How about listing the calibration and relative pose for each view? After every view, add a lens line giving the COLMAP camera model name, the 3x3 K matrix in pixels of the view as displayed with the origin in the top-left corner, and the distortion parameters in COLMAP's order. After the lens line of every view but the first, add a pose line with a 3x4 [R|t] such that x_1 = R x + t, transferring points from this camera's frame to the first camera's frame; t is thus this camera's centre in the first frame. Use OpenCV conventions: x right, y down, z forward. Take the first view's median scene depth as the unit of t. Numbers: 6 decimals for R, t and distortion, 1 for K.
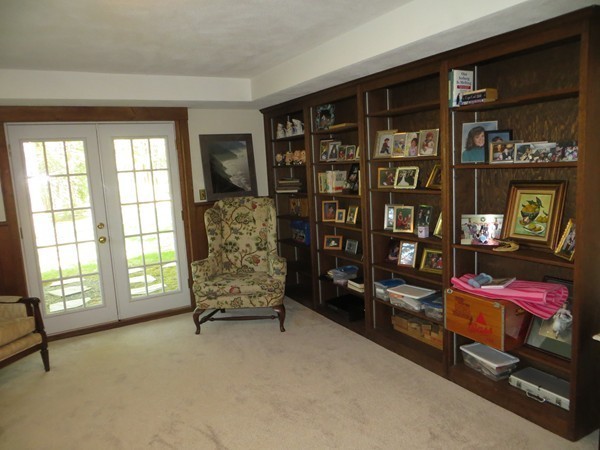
lens RADIAL K [[450.9, 0, 300.2], [0, 450.9, 227.3], [0, 0, 1]] dist [-0.034576, 0.008145]
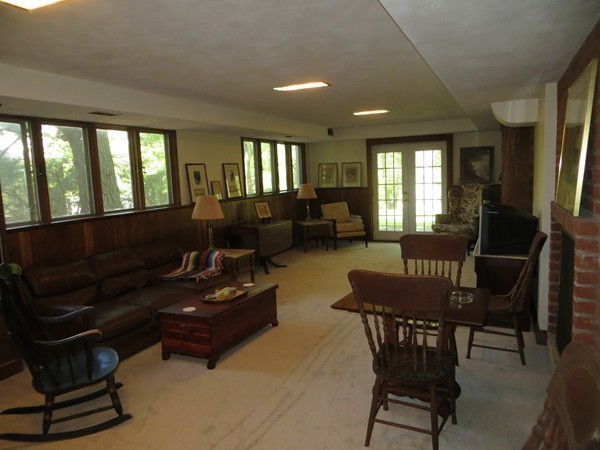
lens RADIAL K [[450.9, 0, 299.5], [0, 450.9, 225.6], [0, 0, 1]] dist [-0.034576, 0.008145]
pose [[0.583259, 0.127515, -0.802215, 0.917817], [-0.108578, 0.990978, 0.078577, 0.034047], [0.804997, 0.041272, 0.591842, -0.595922]]
